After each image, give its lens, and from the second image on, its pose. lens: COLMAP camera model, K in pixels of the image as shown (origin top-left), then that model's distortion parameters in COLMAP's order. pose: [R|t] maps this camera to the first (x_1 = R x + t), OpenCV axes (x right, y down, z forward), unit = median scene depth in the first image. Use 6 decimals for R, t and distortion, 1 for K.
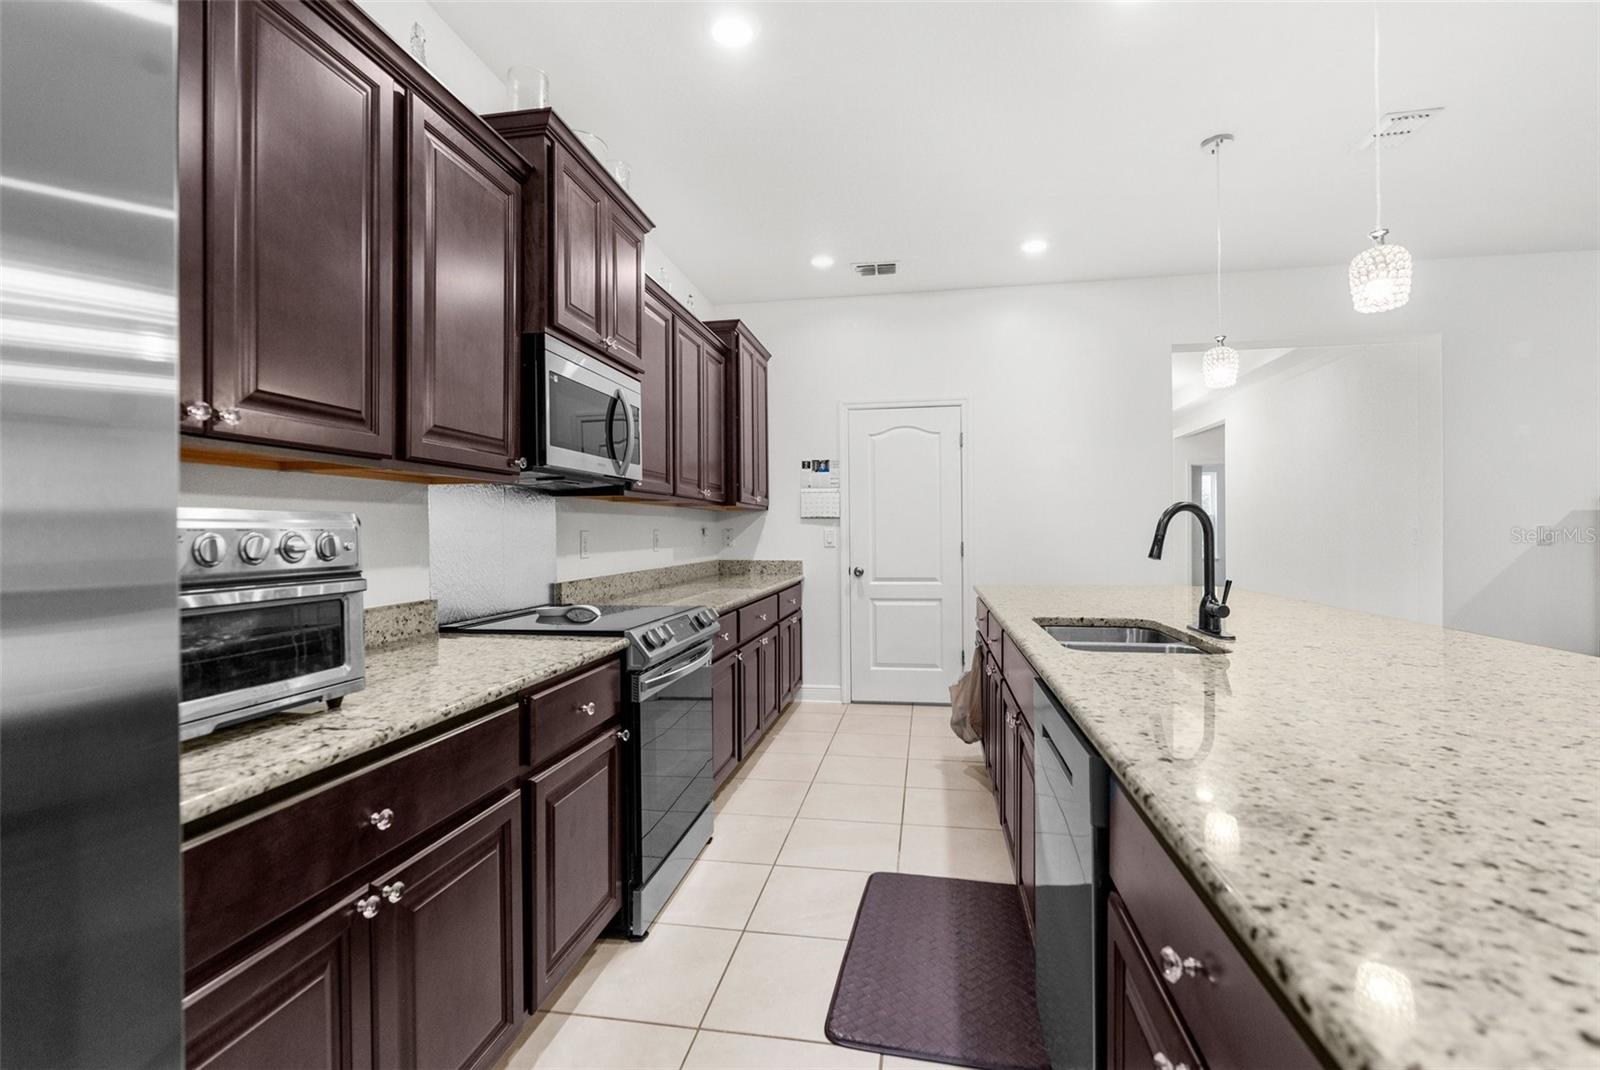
lens RADIAL K [[737.1, 0, 804.9], [0, 737.1, 532.4], [0, 0, 1]] dist [-0.002183, 0.000042]
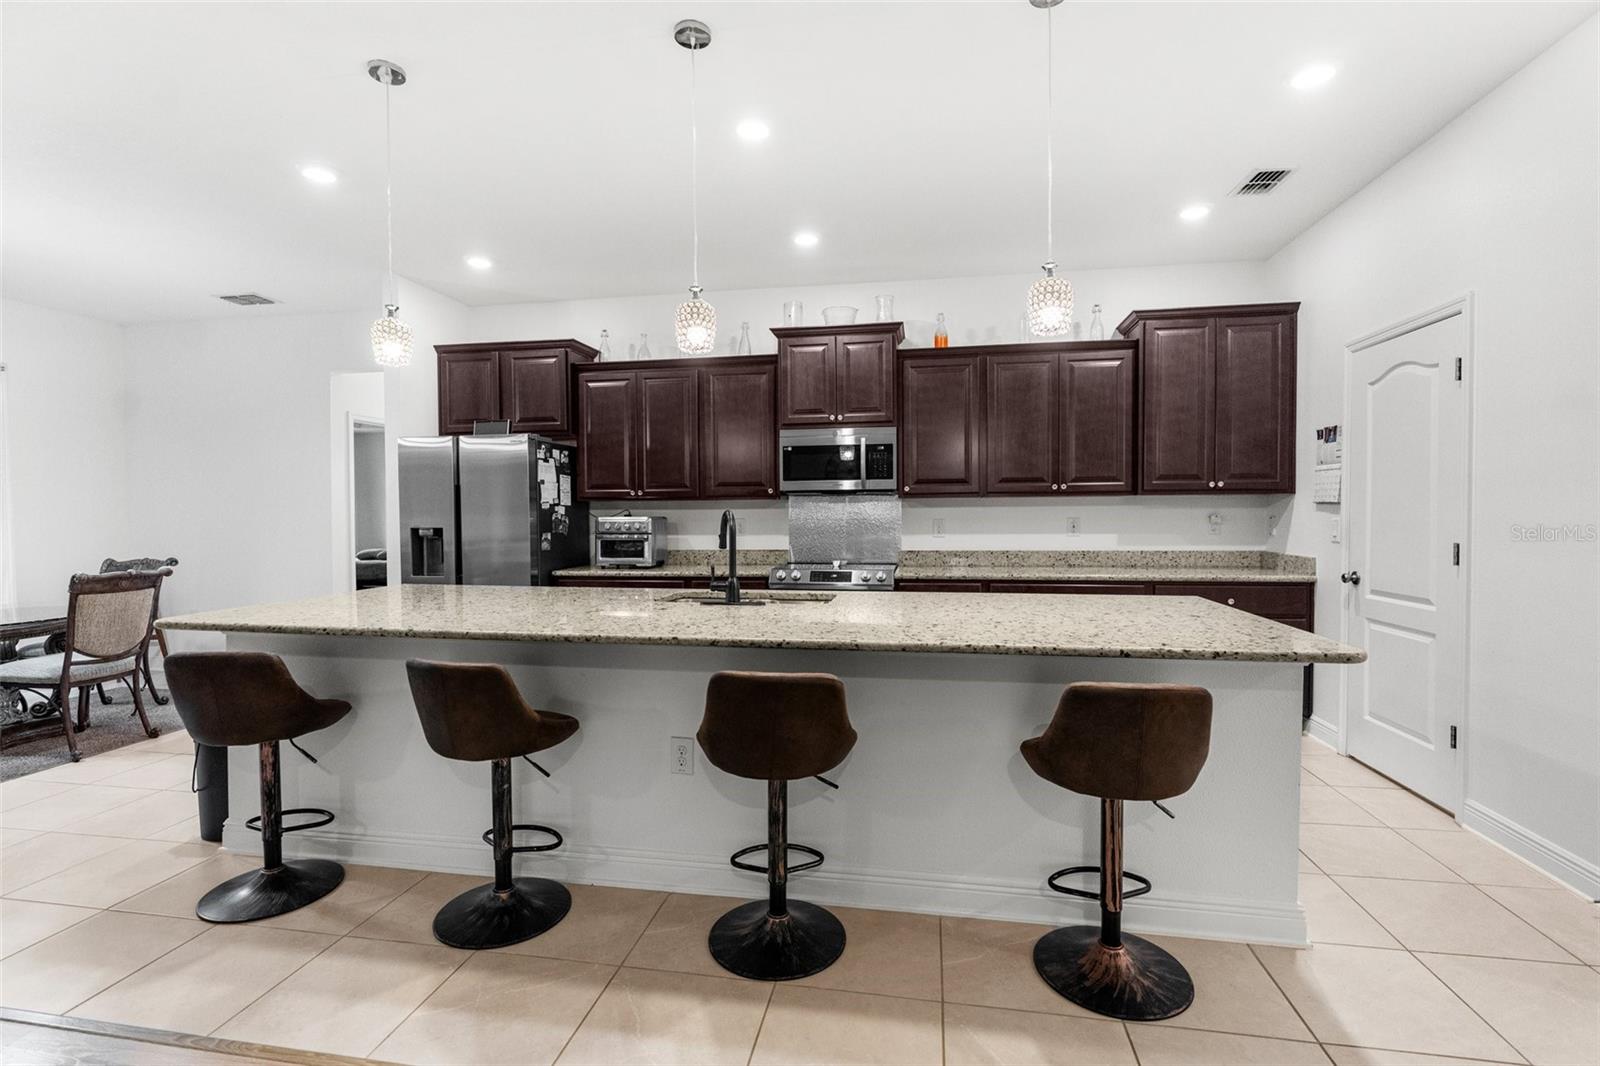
lens RADIAL K [[737.7, 0, 805.3], [0, 737.7, 538.1], [0, 0, 1]] dist [-0.001871, 0.000018]
pose [[-0.003315, 0.043480, -0.999049, 0.875463], [0.005439, 0.999040, 0.043462, -0.022007], [0.999980, -0.005289, -0.003548, 0.518713]]
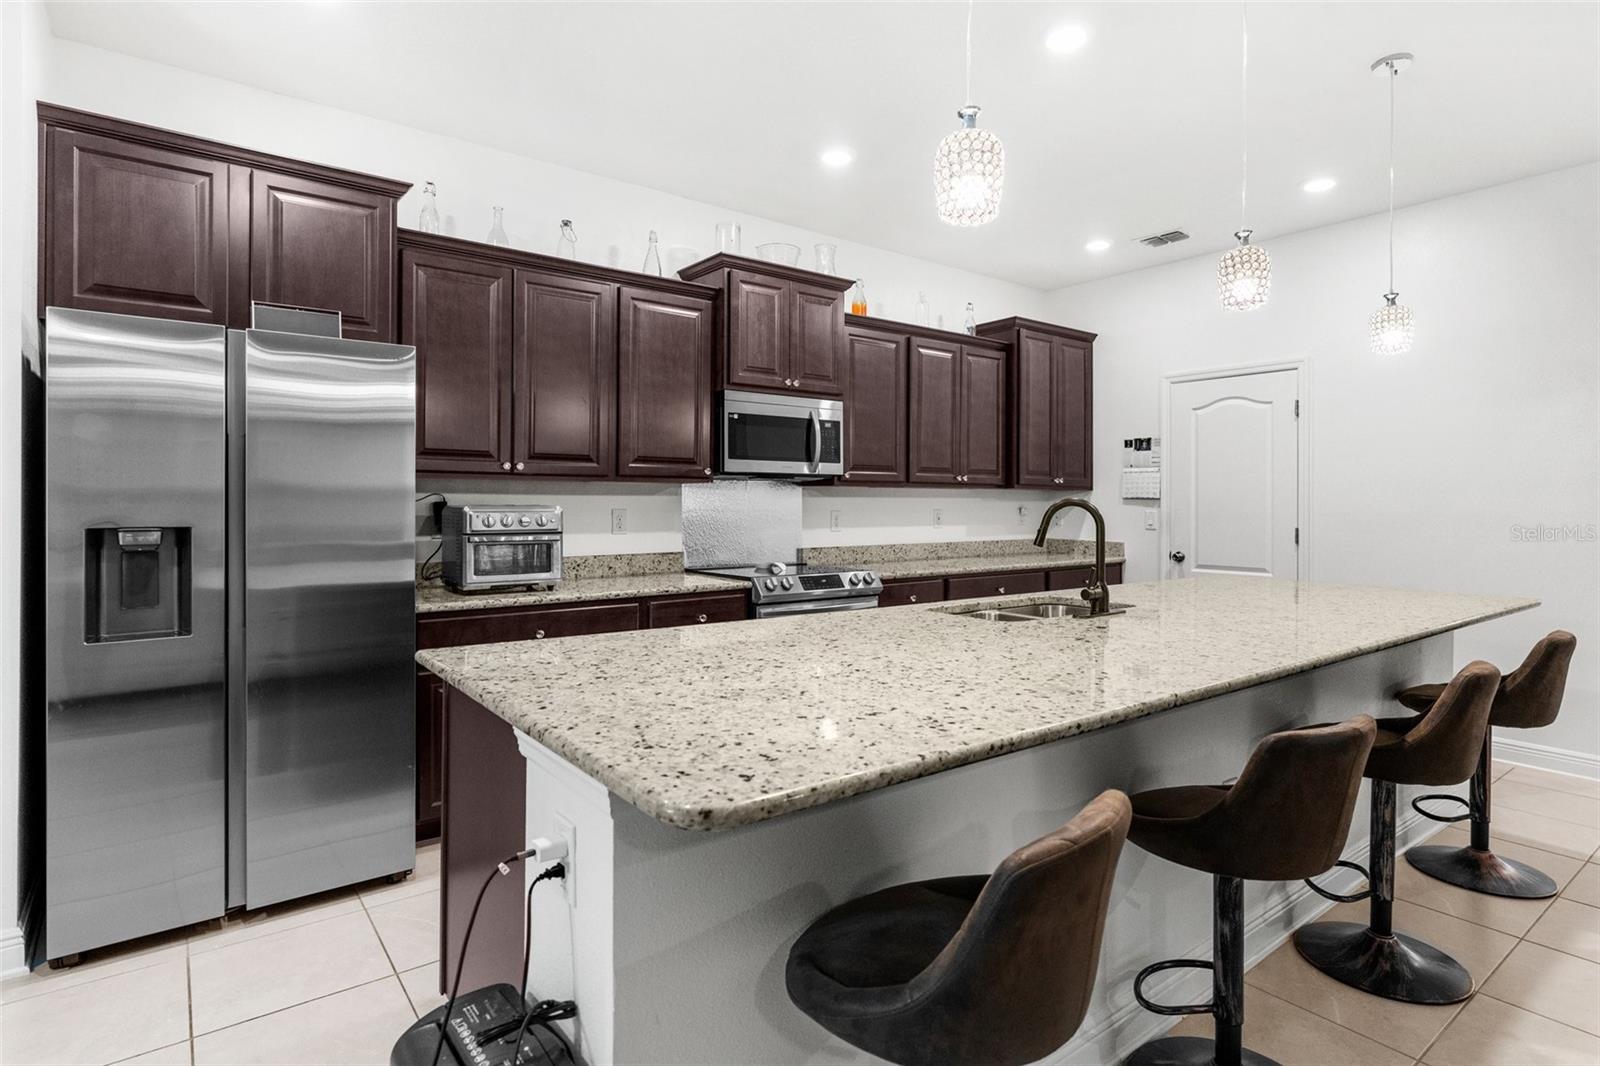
lens RADIAL K [[837.0, 0, 807.9], [0, 837.0, 508.4], [0, 0, 1]] dist [-0.002806, 0.000266]
pose [[0.737621, 0.015436, -0.675039, 0.487431], [-0.011027, 0.999881, 0.010814, -0.015727], [0.675125, -0.000533, 0.737703, -0.107230]]
